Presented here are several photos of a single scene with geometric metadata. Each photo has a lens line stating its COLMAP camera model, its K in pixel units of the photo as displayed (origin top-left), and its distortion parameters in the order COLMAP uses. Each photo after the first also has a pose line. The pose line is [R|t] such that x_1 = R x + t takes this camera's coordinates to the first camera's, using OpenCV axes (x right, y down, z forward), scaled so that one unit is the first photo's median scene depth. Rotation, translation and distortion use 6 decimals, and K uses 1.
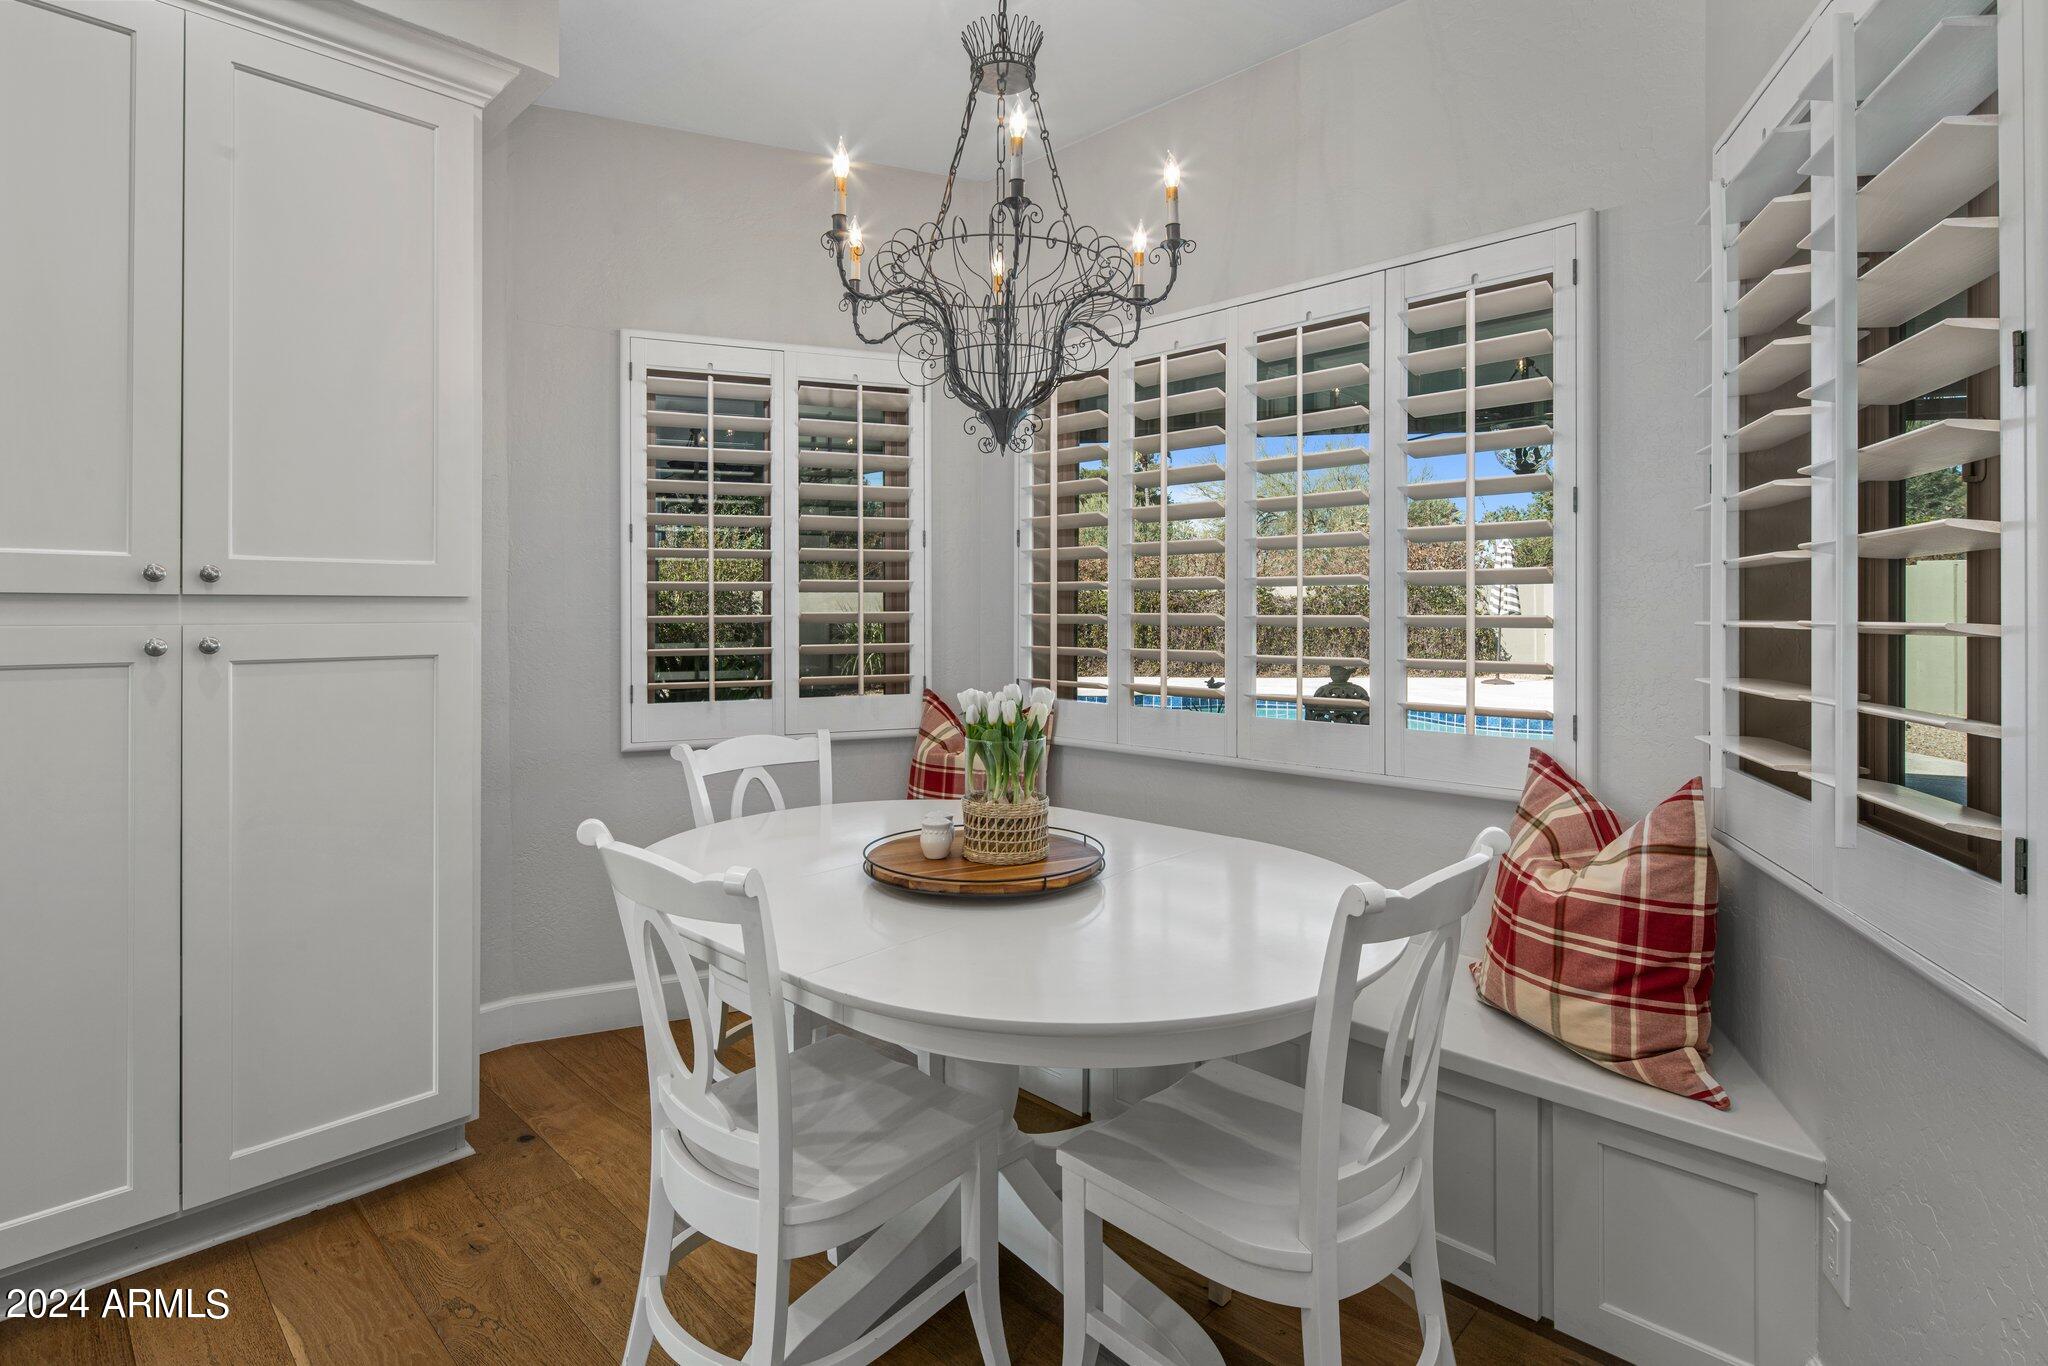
lens RADIAL K [[955.6, 0, 1031.1], [0, 955.6, 606.5], [0, 0, 1]] dist [0.001676, -0.001802]
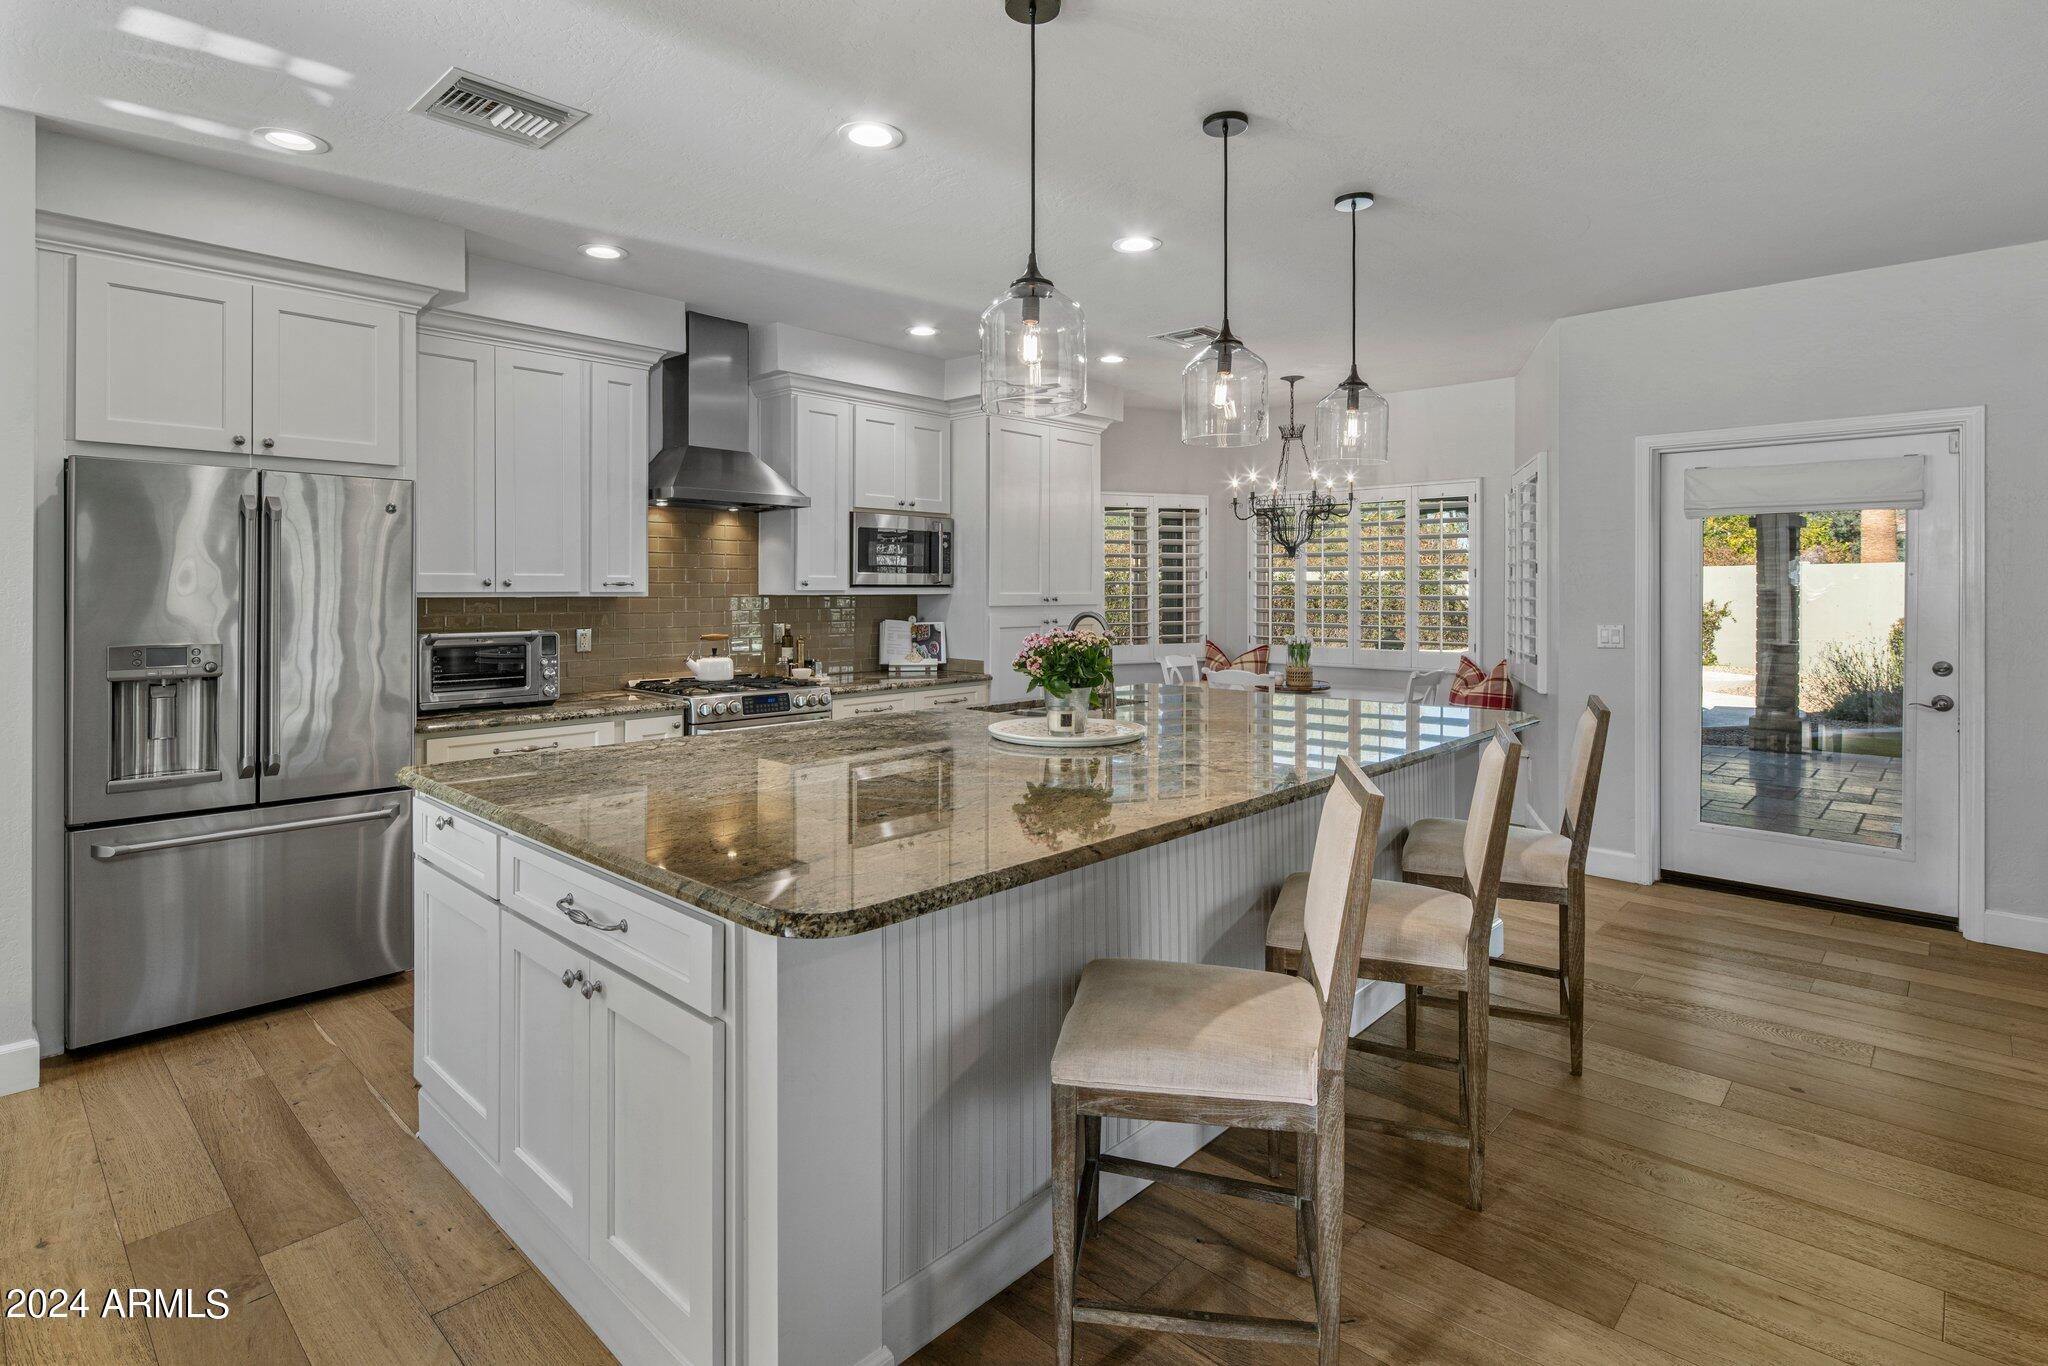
lens RADIAL K [[955.6, 0, 1036.9], [0, 955.6, 583.1], [0, 0, 1]] dist [0.001676, -0.001802]
pose [[0.999829, -0.000087, 0.018518, -0.833142], [0.000074, 1.000000, 0.000702, -0.077448], [-0.018518, -0.000701, 0.999828, -1.905506]]
